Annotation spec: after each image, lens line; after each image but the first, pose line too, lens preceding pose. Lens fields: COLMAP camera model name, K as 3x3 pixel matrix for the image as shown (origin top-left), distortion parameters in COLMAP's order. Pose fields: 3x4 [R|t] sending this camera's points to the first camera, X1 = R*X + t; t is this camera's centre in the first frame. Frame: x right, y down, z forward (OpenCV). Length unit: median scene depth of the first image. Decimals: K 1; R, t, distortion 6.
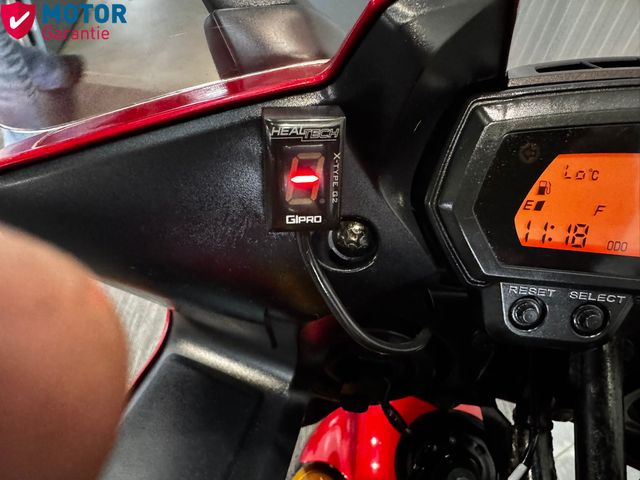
lens RADIAL K [[459.5, 0, 317.4], [0, 459.5, 237.1], [0, 0, 1]] dist [0.042698, -0.075049]
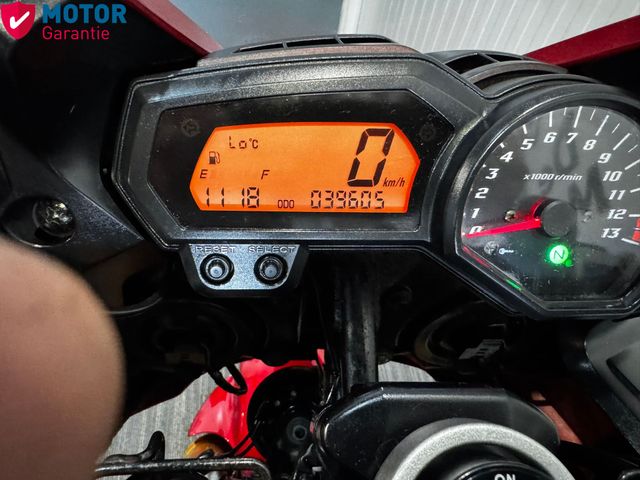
lens RADIAL K [[459.5, 0, 321.9], [0, 459.5, 240.9], [0, 0, 1]] dist [0.042698, -0.075049]
pose [[0.992563, -0.083661, 0.088428, 0.627811], [0.079033, 0.995375, 0.054611, 0.055268], [-0.092588, -0.047216, 0.994584, -0.159534]]
